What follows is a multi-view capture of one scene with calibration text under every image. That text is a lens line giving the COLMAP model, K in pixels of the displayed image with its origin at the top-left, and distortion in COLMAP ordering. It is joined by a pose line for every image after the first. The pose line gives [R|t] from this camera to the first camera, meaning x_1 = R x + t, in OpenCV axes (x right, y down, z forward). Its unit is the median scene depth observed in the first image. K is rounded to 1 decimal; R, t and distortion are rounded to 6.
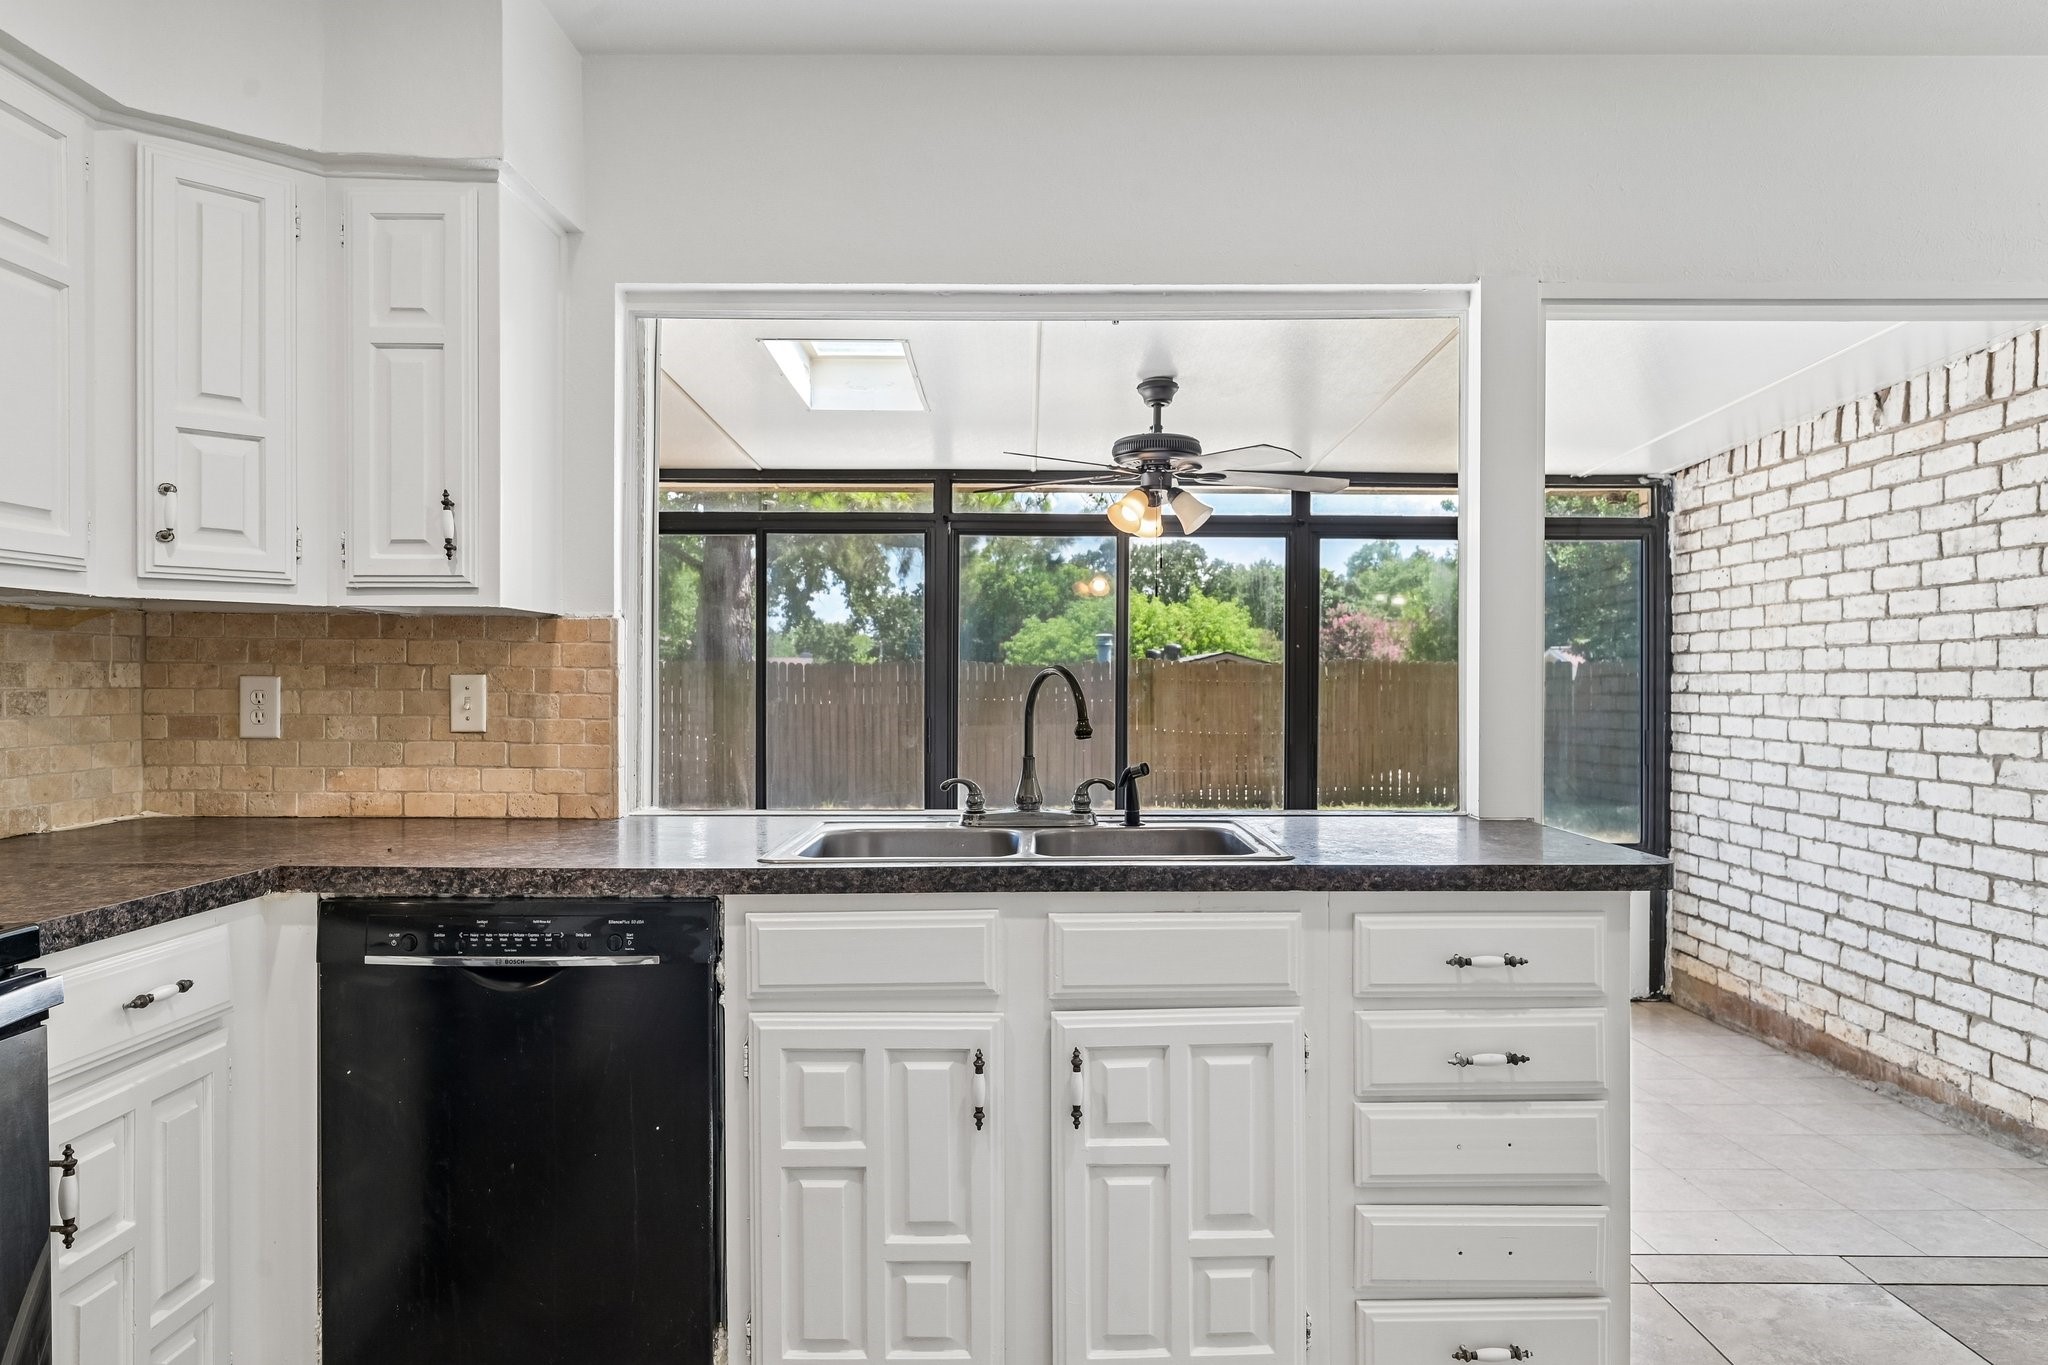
lens RADIAL K [[1296.1, 0, 1027.2], [0, 1296.1, 691.3], [0, 0, 1]] dist [-0.006307, 0.005794]
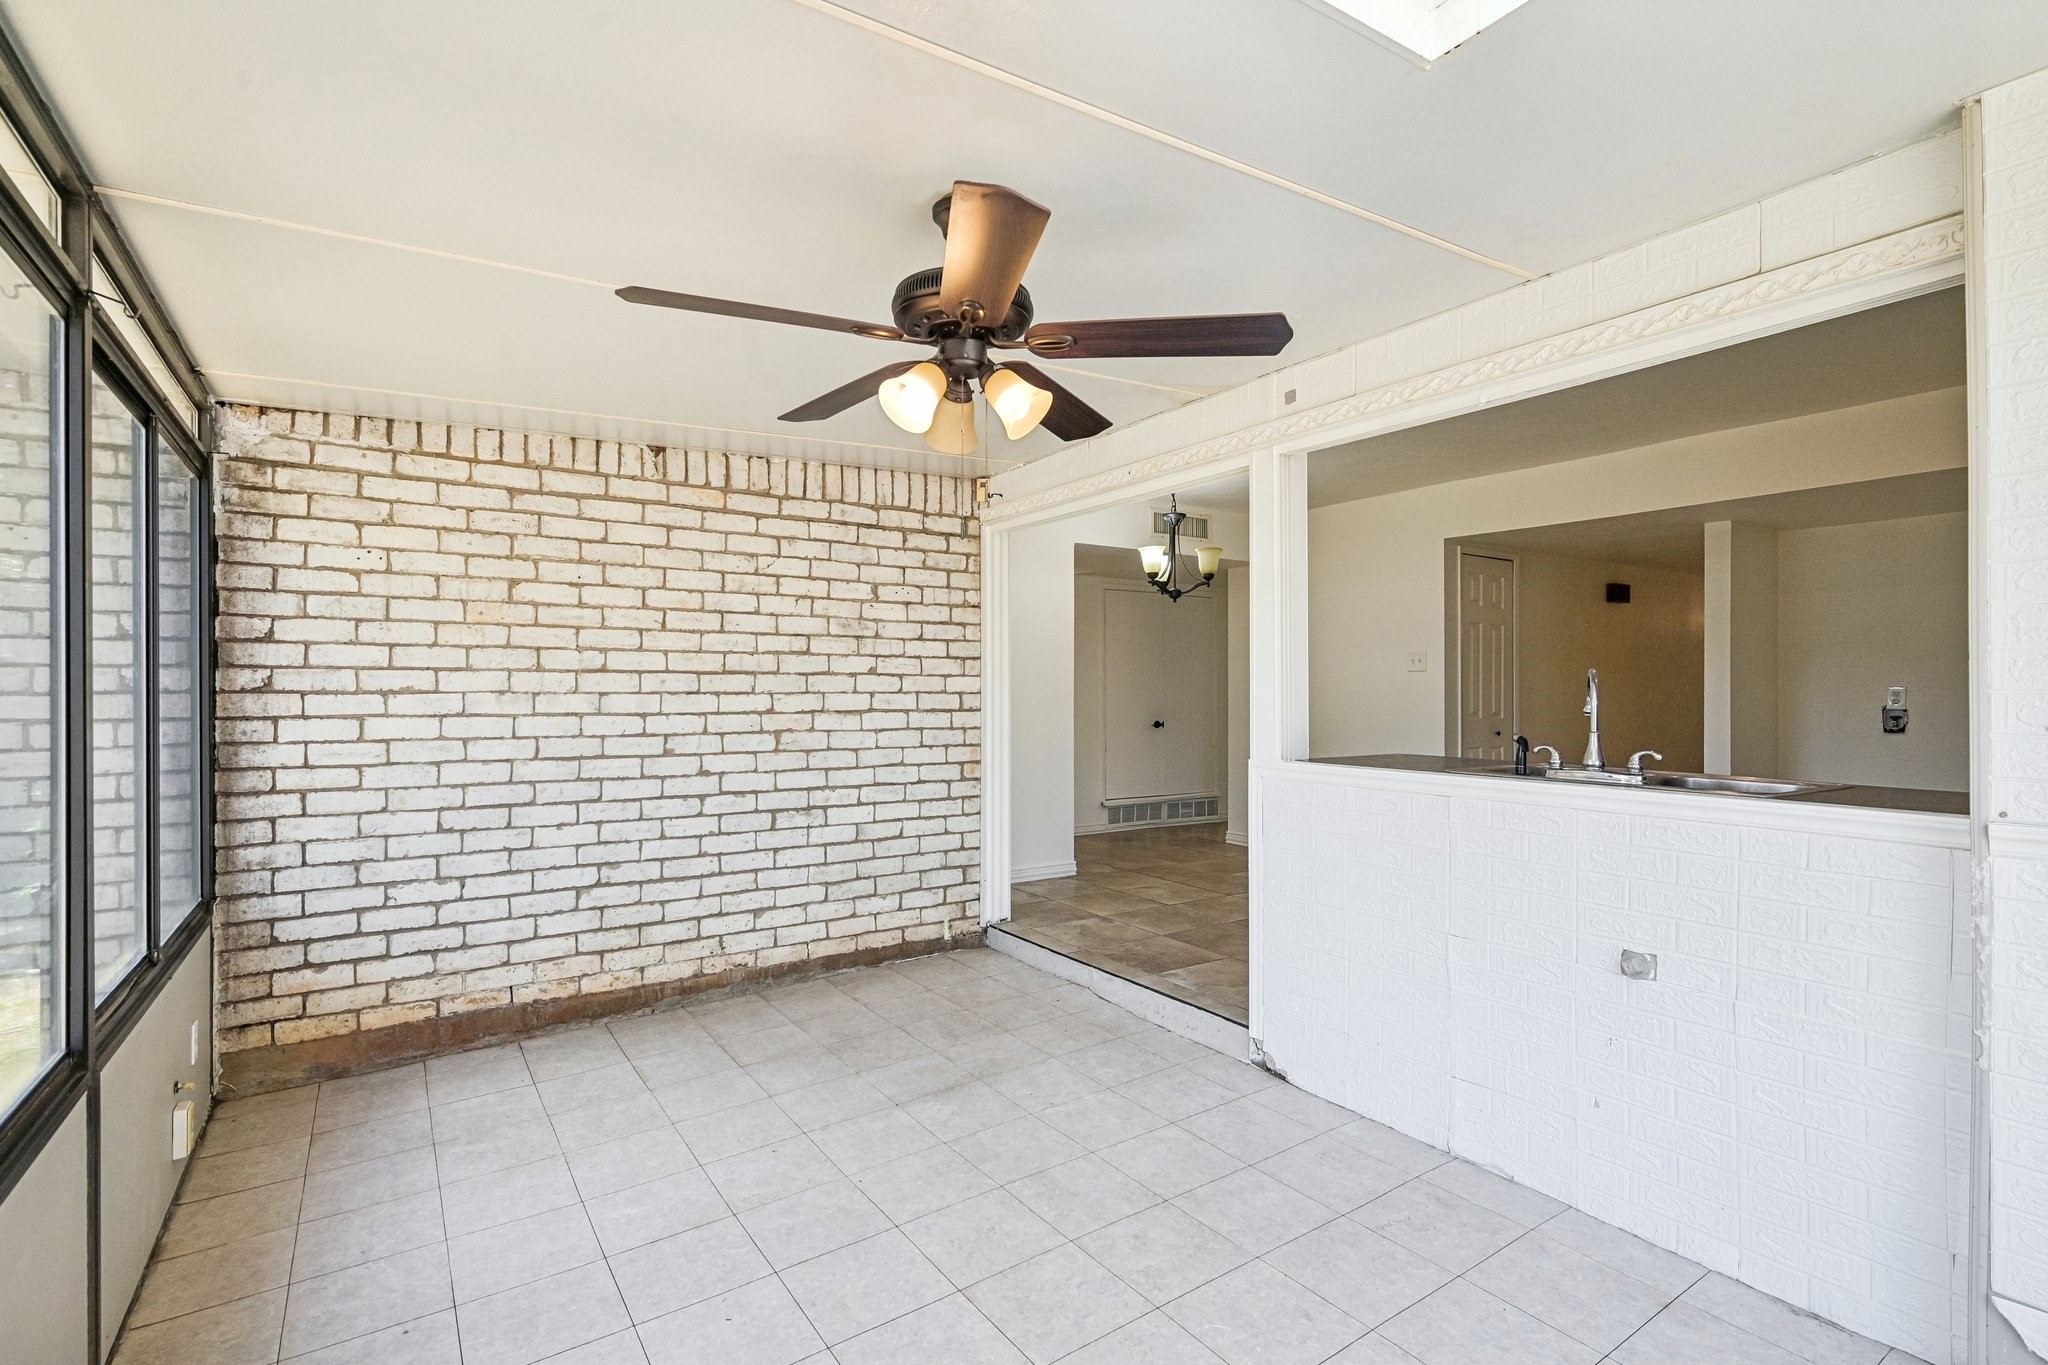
lens RADIAL K [[945.3, 0, 1027.9], [0, 945.3, 691.8], [0, 0, 1]] dist [-0.001042, -0.000520]
pose [[-0.553858, -0.001325, 0.832610, -0.327510], [0.003176, 0.999988, 0.003704, 0.000996], [-0.832605, 0.004695, -0.553847, 1.345727]]
